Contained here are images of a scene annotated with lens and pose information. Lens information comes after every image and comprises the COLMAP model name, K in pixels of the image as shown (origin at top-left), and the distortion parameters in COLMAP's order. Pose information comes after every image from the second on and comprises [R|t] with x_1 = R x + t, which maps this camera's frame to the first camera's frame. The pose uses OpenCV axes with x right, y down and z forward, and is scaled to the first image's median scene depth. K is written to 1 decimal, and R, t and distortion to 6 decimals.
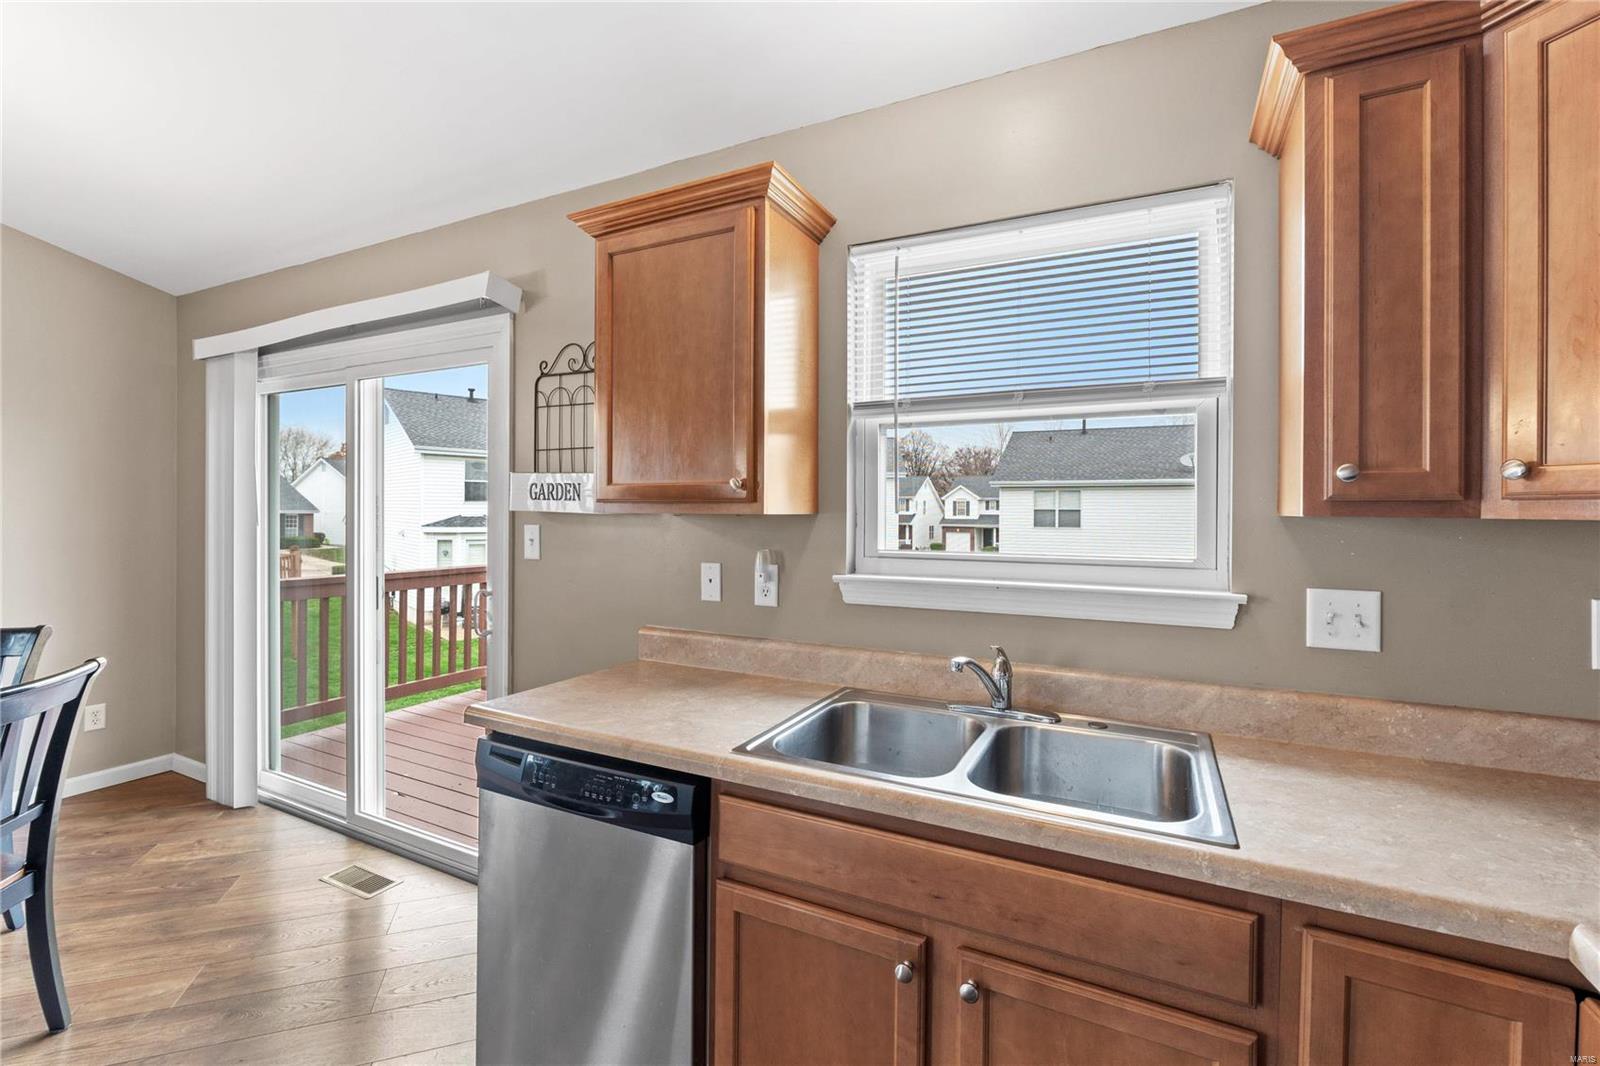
lens RADIAL K [[686.3, 0, 809.6], [0, 686.3, 511.3], [0, 0, 1]] dist [-0.012174, 0.001535]
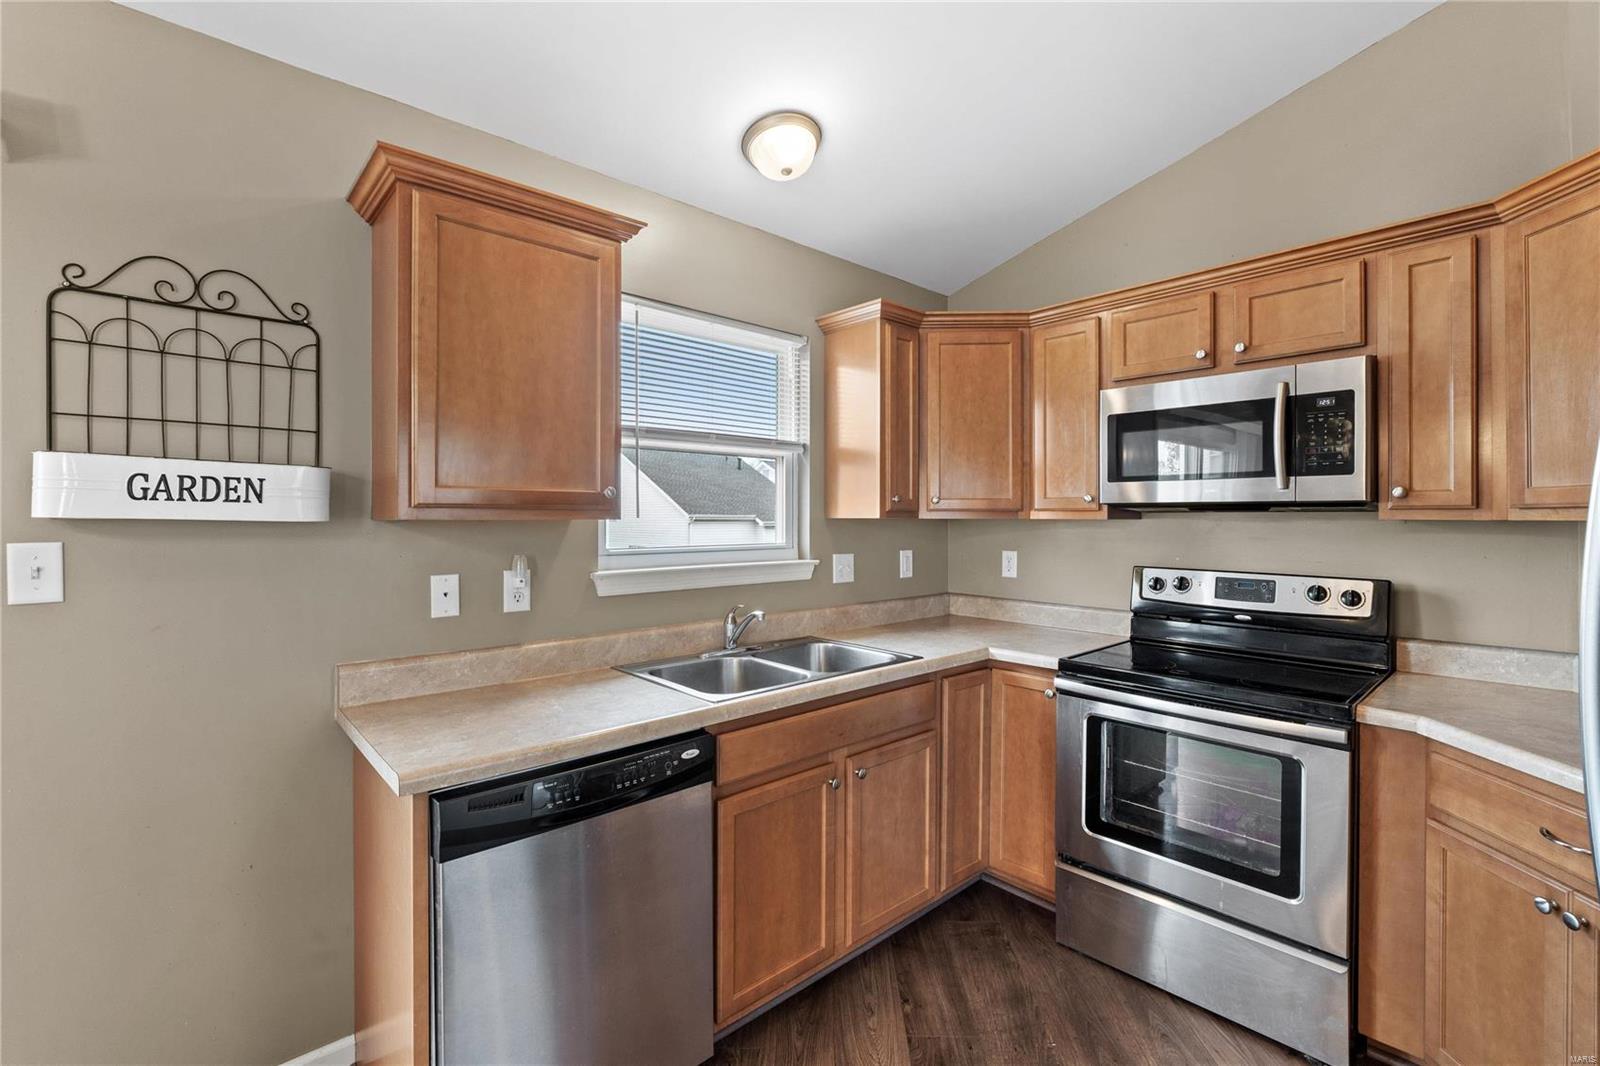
lens RADIAL K [[686.3, 0, 795.4], [0, 686.3, 523.0], [0, 0, 1]] dist [-0.012174, 0.001535]
pose [[0.375811, -0.012194, 0.926616, -0.718574], [0.002109, 0.999922, 0.012304, -0.002261], [-0.926694, -0.002670, 0.375807, 0.211787]]
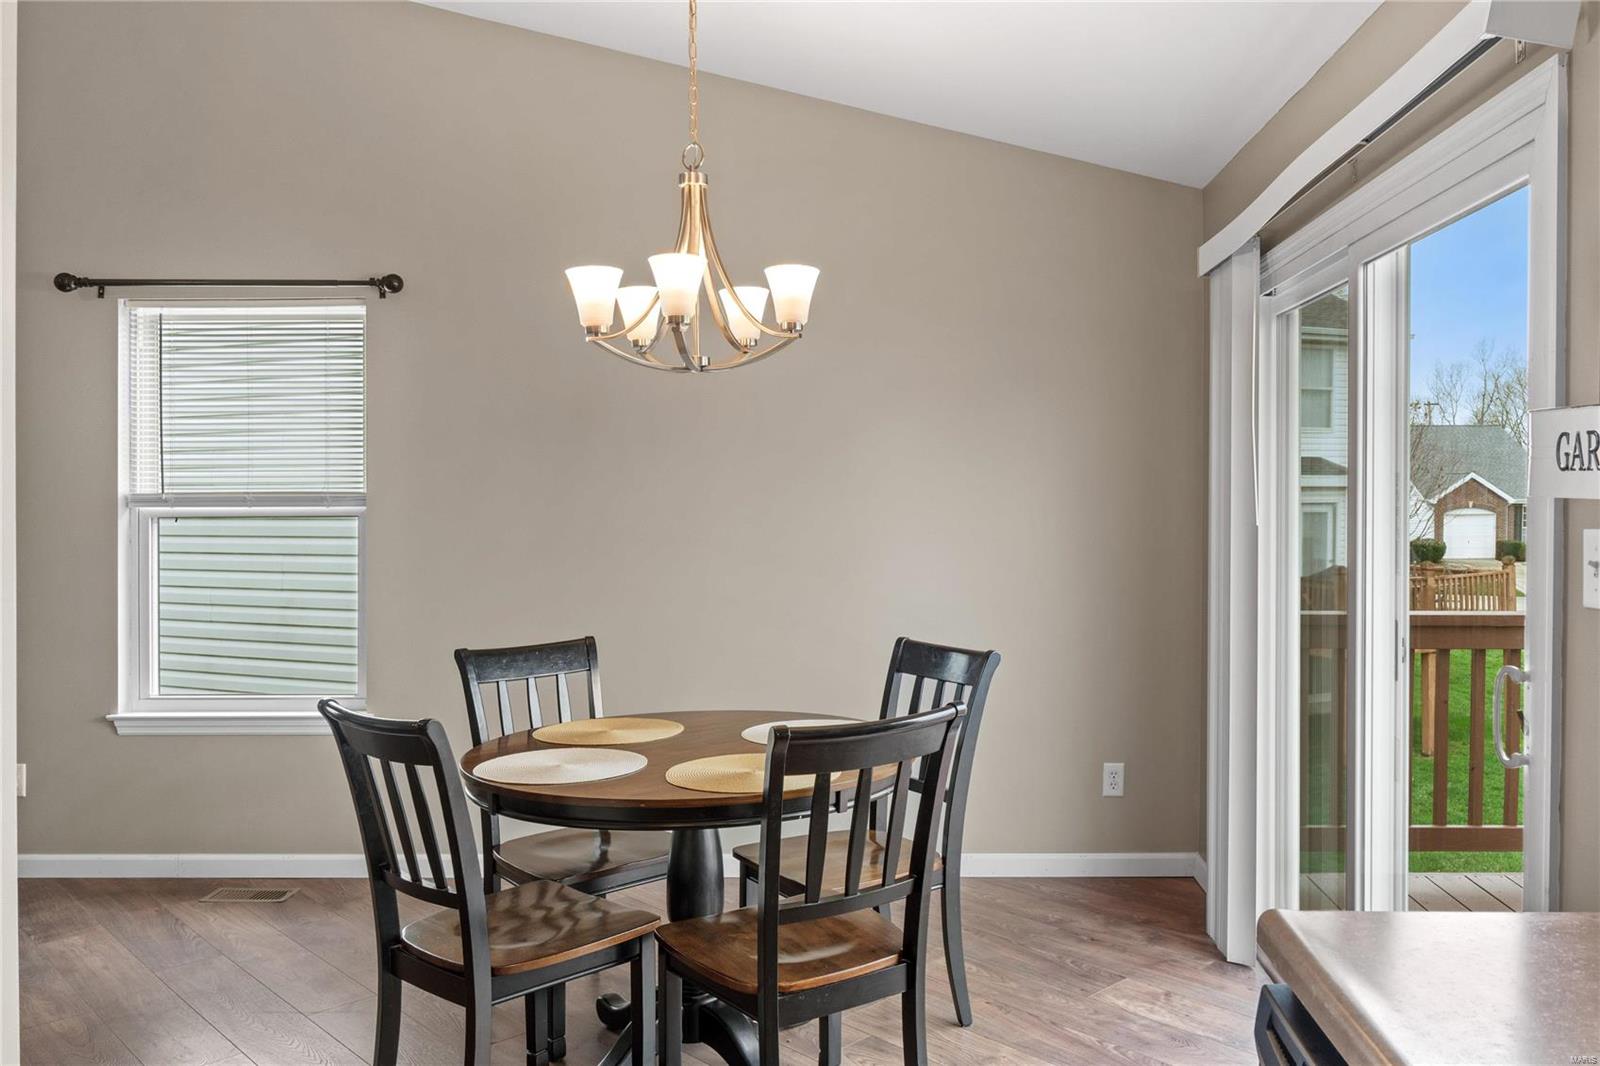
lens RADIAL K [[1261.5, 0, 896.7], [0, 1261.5, 519.4], [0, 0, 1]] dist [0.029622, 0.011880]
pose [[0.450039, 0.005735, -0.892990, 0.085130], [0.008783, 0.999903, 0.010848, 0.000877], [0.892965, -0.012726, 0.449945, 0.174375]]
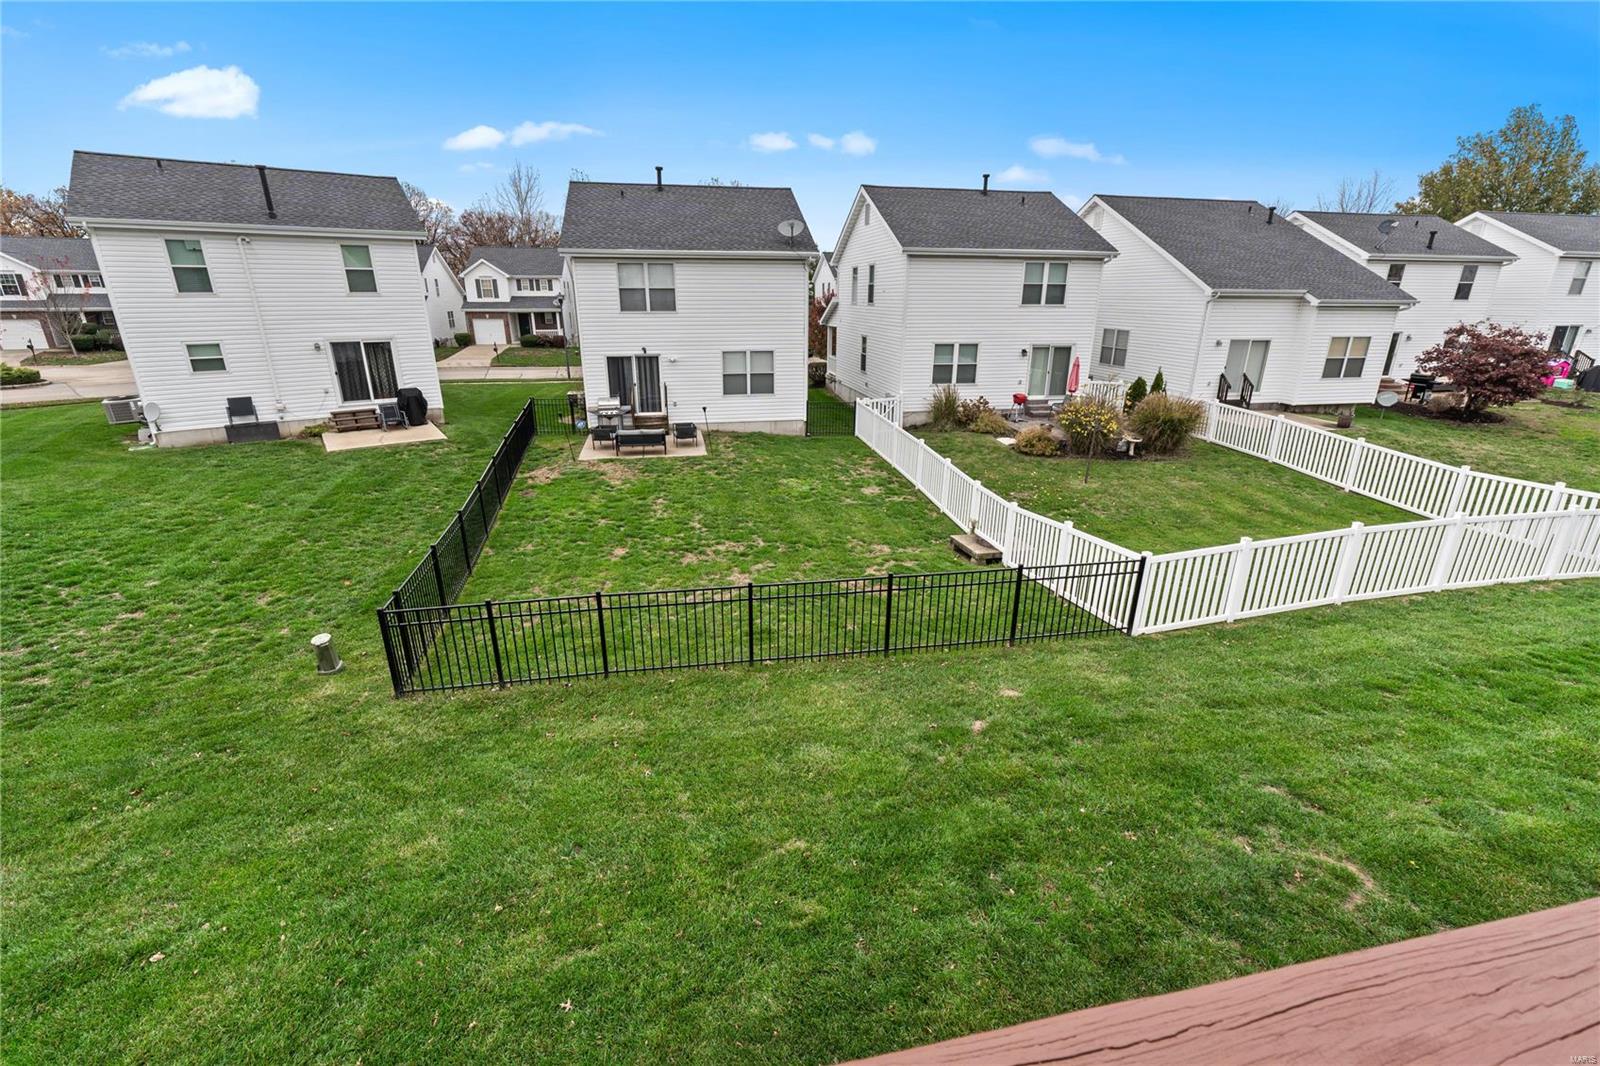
lens RADIAL K [[686.3, 0, 808.6], [0, 686.3, 534.2], [0, 0, 1]] dist [-0.012174, 0.001535]
pose [[0.800529, -0.202803, 0.563936, -0.019012], [0.003064, 0.942374, 0.334548, 0.026551], [-0.599286, -0.266088, 0.755019, 3.028347]]
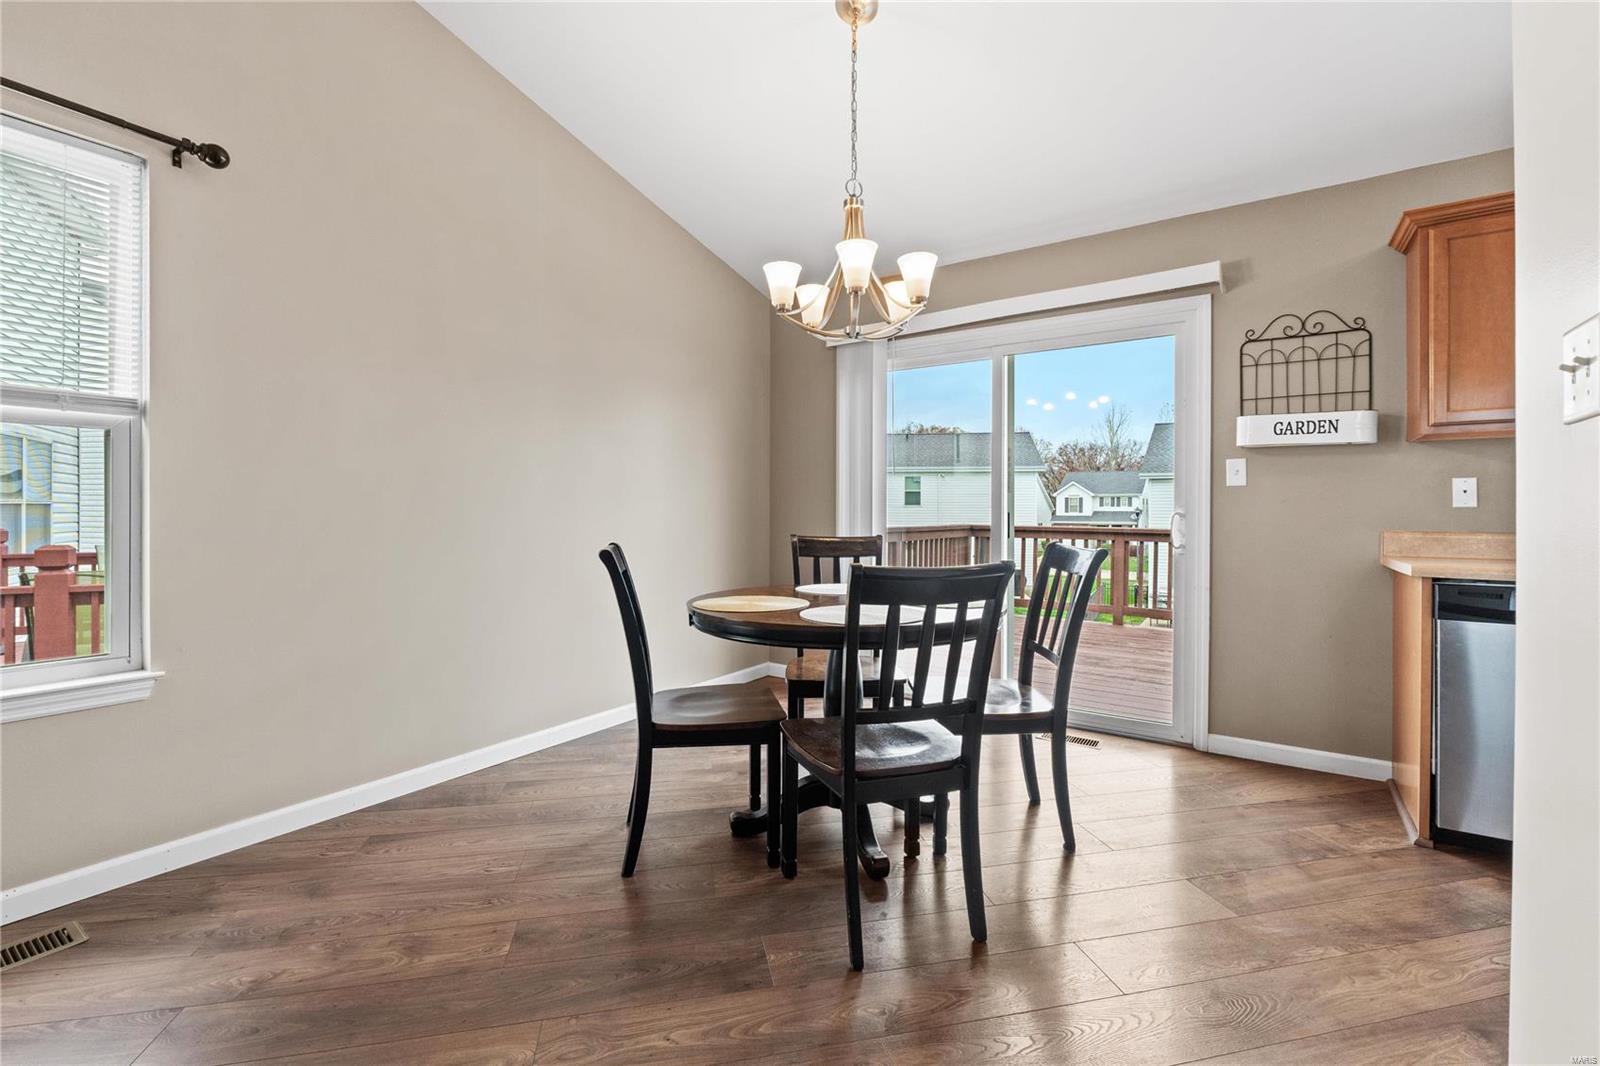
lens RADIAL K [[686.3, 0, 812.1], [0, 686.3, 508.7], [0, 0, 1]] dist [-0.012174, 0.001535]
pose [[0.991020, -0.006793, -0.133541, -1.059760], [0.006347, 0.999973, -0.003765, 0.116490], [0.133563, 0.002883, 0.991036, -0.376841]]
